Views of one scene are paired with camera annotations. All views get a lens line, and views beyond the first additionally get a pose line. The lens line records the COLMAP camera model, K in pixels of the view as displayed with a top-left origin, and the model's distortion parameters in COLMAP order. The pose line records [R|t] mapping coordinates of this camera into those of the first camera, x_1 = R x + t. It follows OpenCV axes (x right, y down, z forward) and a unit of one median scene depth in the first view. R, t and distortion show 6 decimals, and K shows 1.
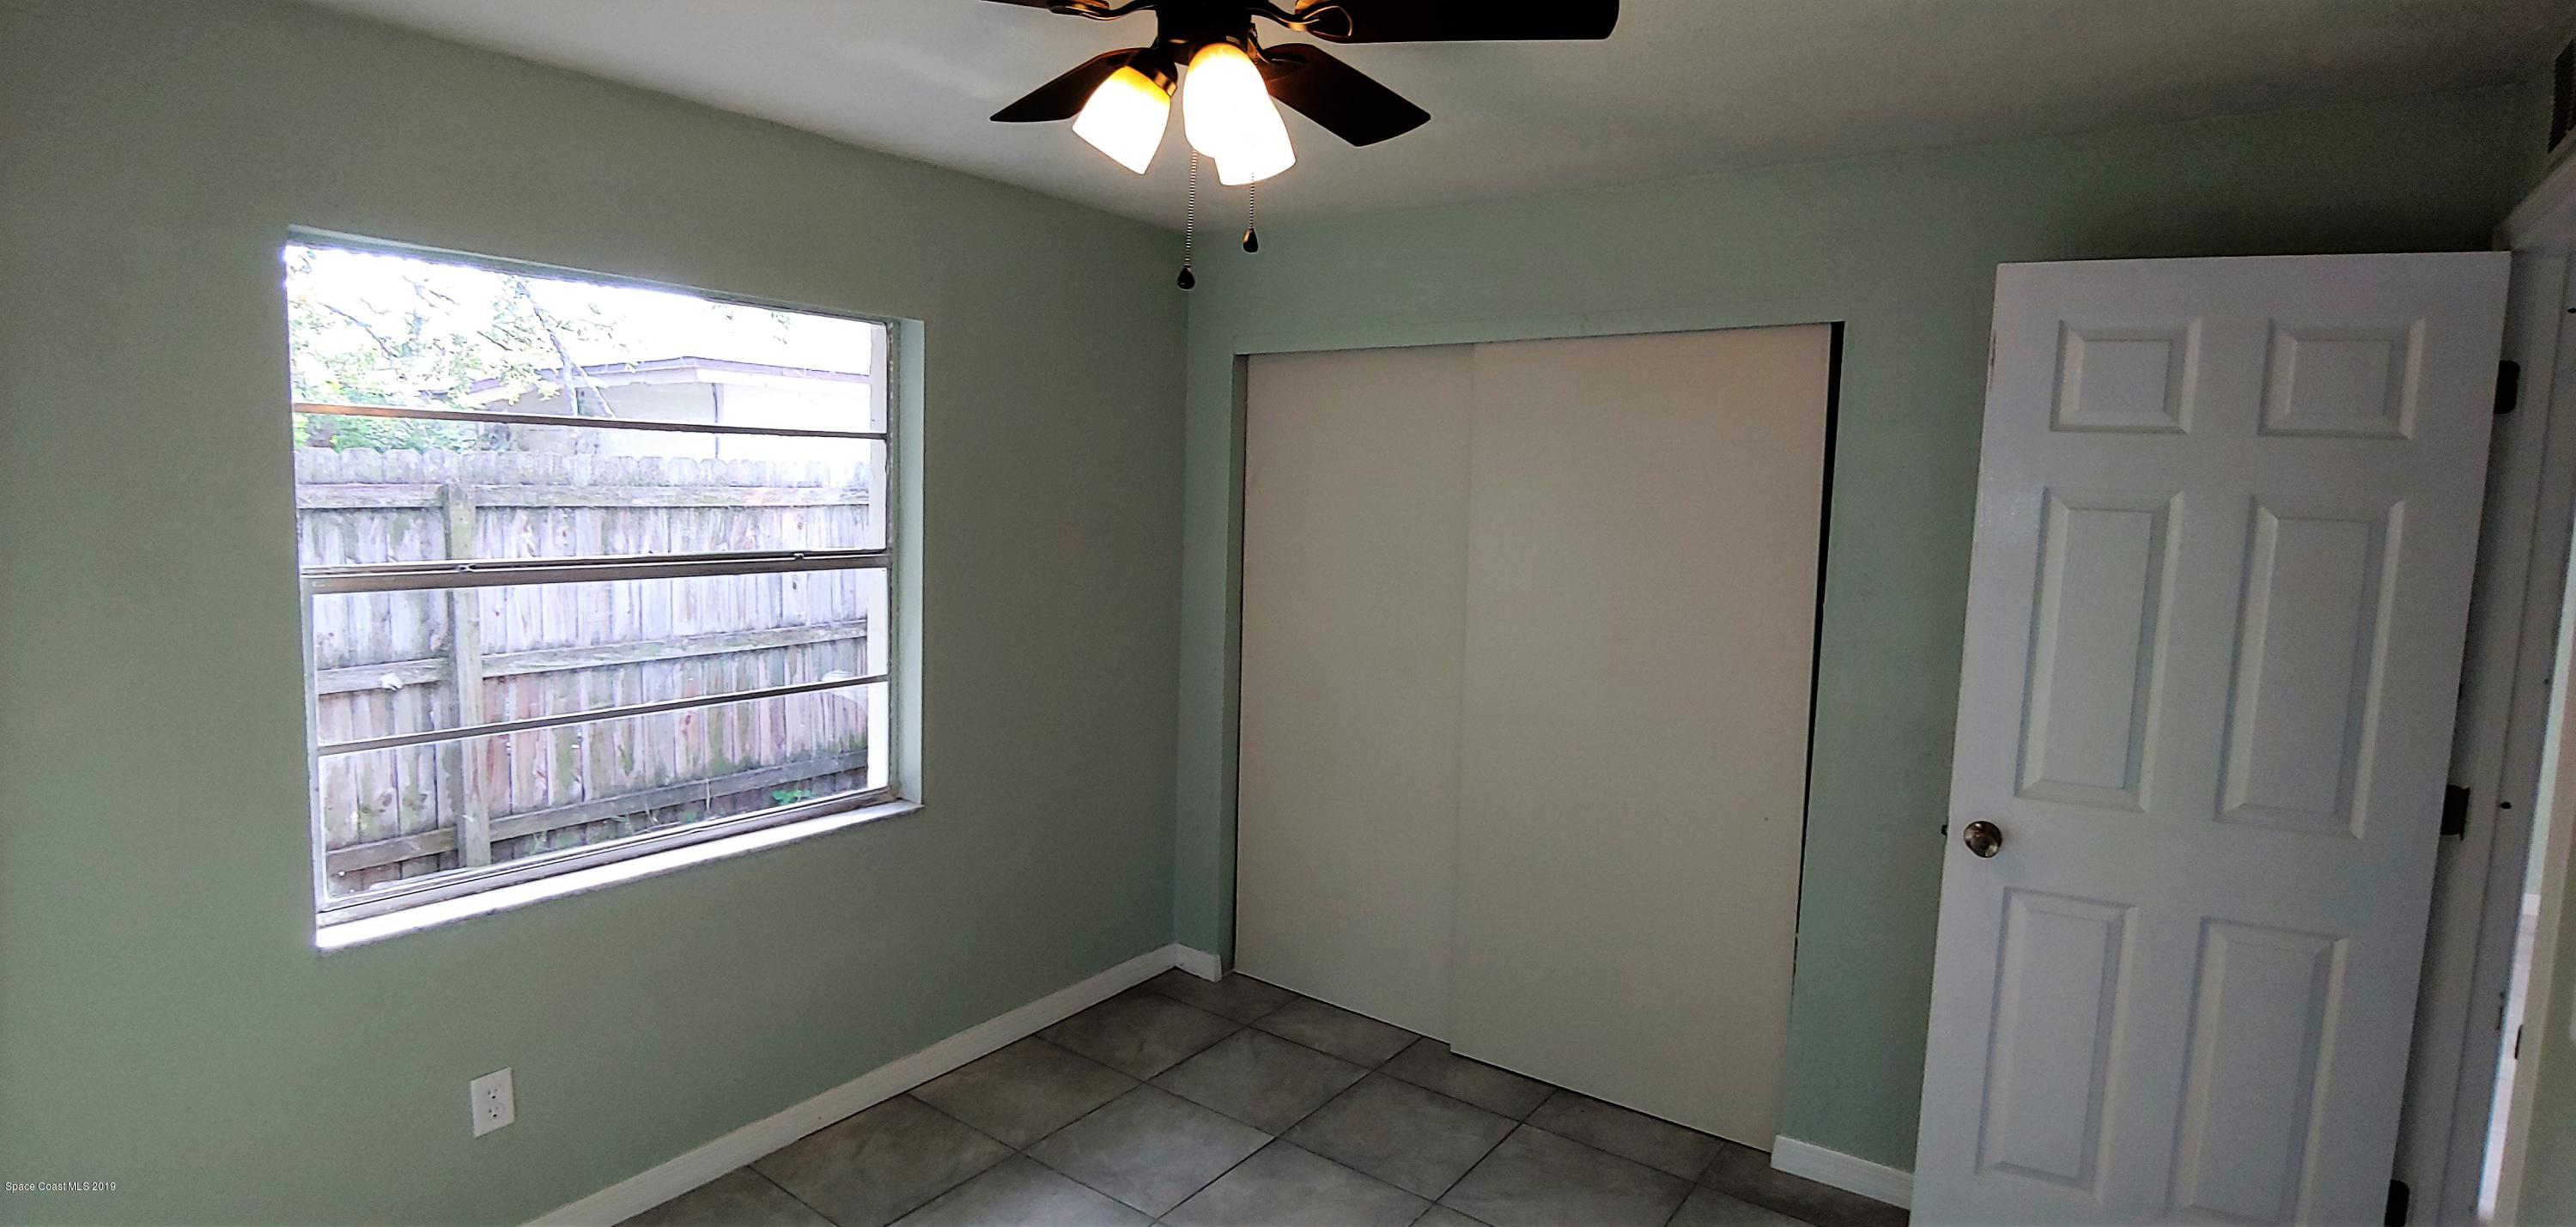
lens RADIAL K [[1234.0, 0, 1296.4], [0, 1234.0, 609.9], [0, 0, 1]] dist [-0.011744, -0.000969]
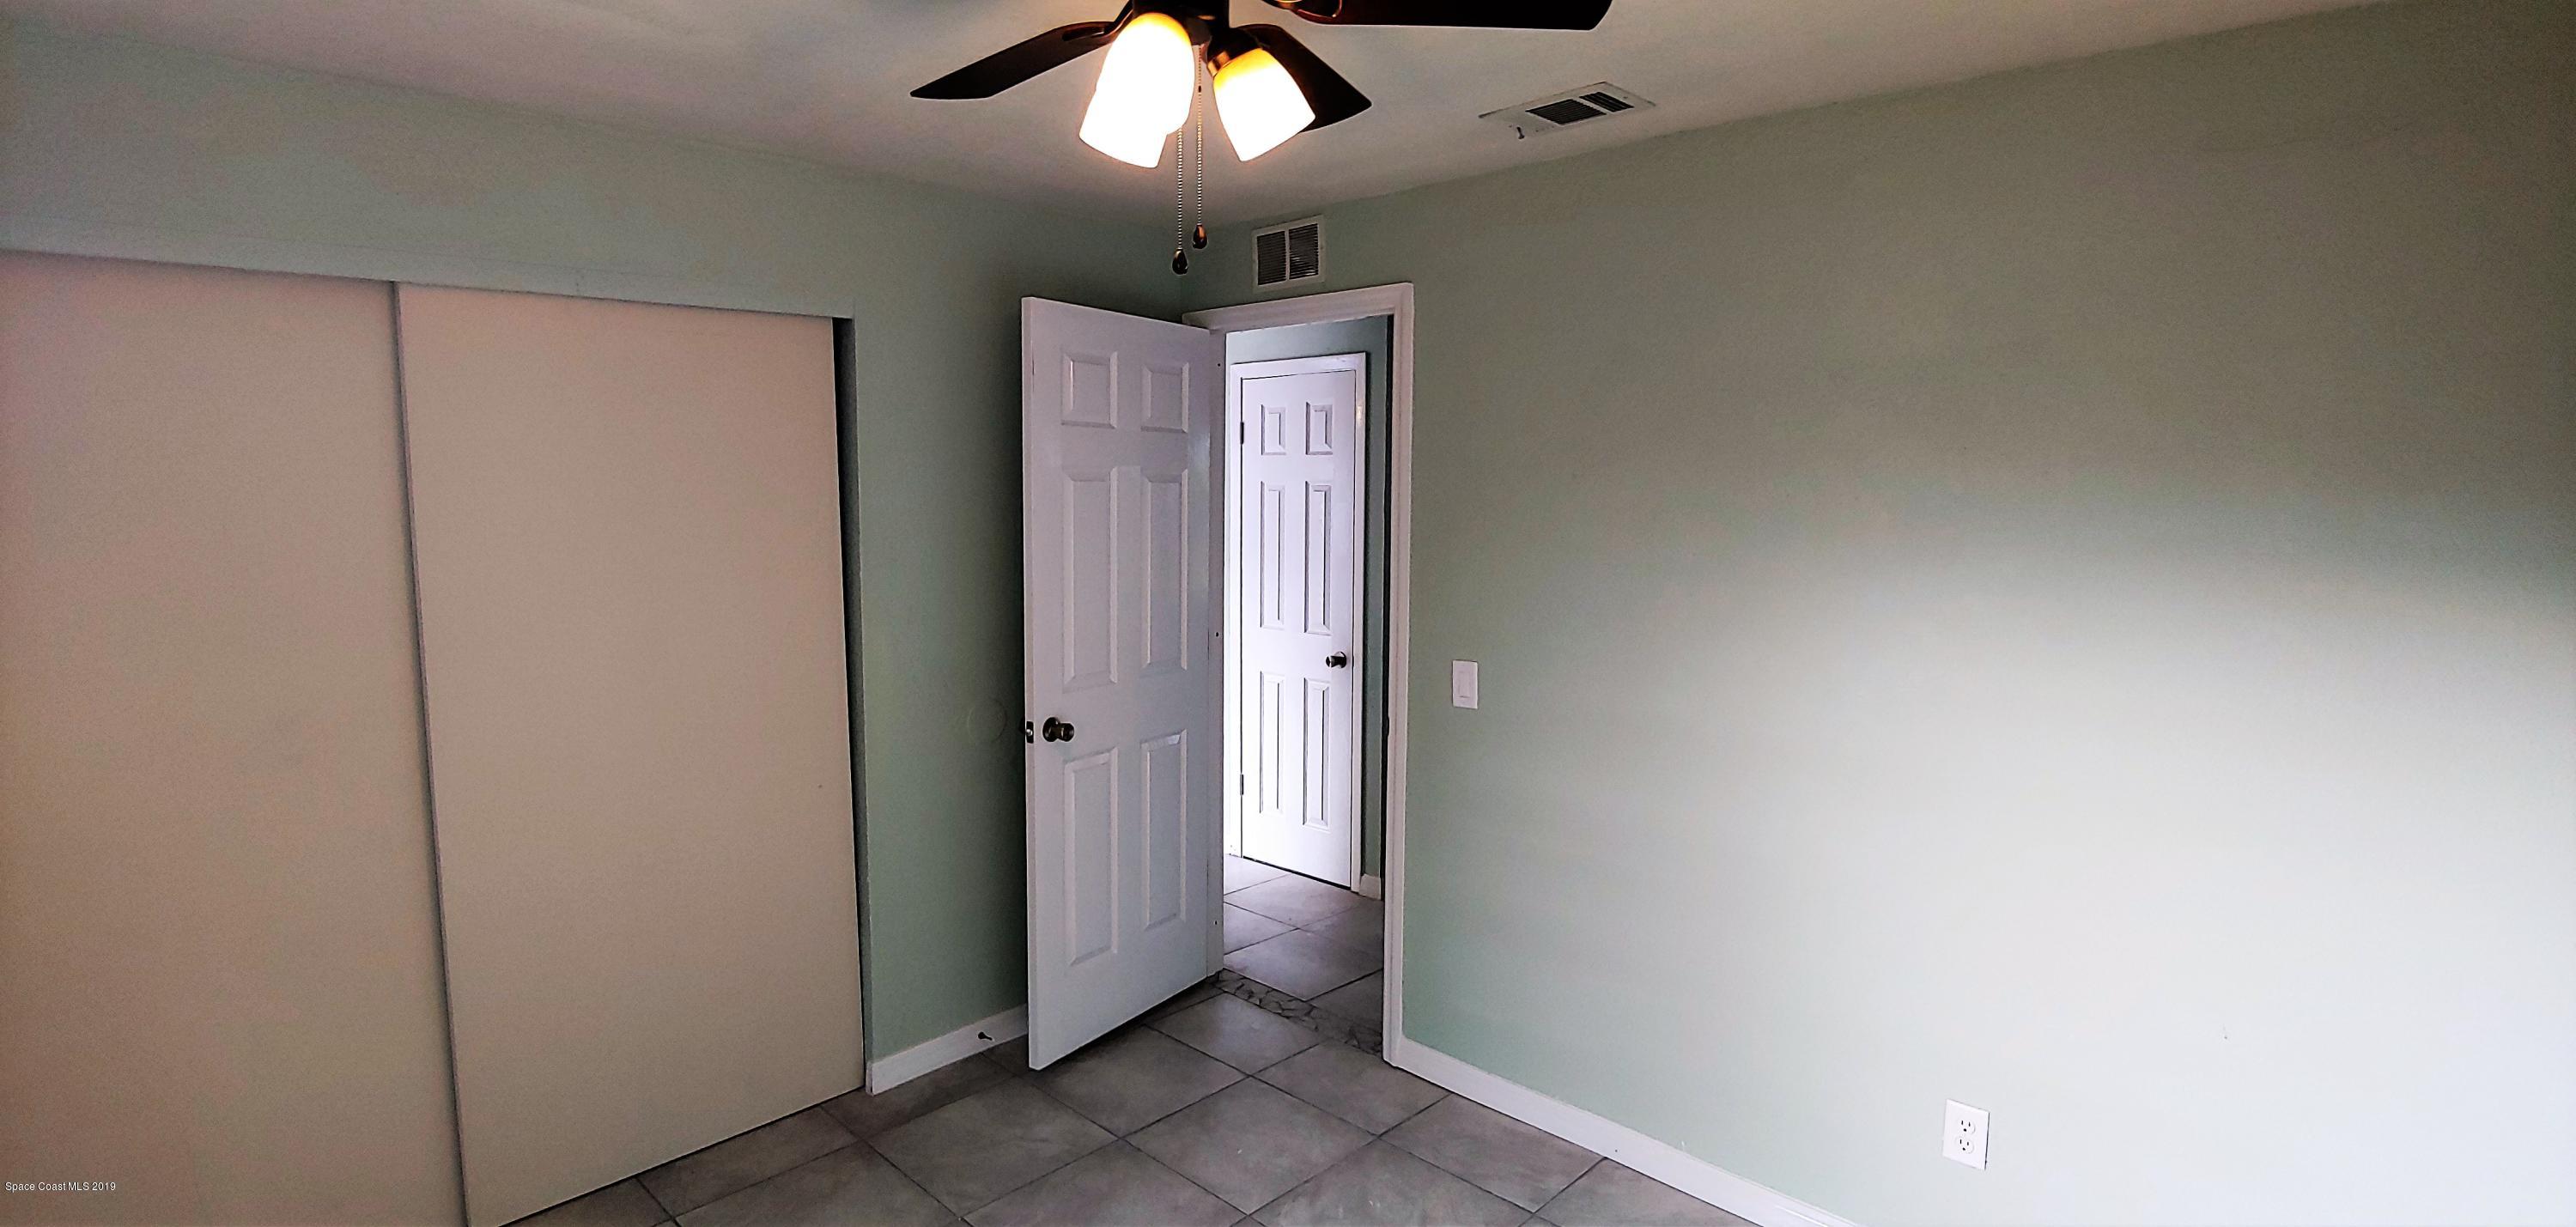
lens RADIAL K [[1234.0, 0, 1296.0], [0, 1234.0, 611.0], [0, 0, 1]] dist [-0.011744, -0.000969]
pose [[0.142846, -0.133878, 0.980649, -0.608139], [0.114451, 0.986397, 0.117992, -0.059372], [-0.983105, 0.095382, 0.156225, 0.449928]]
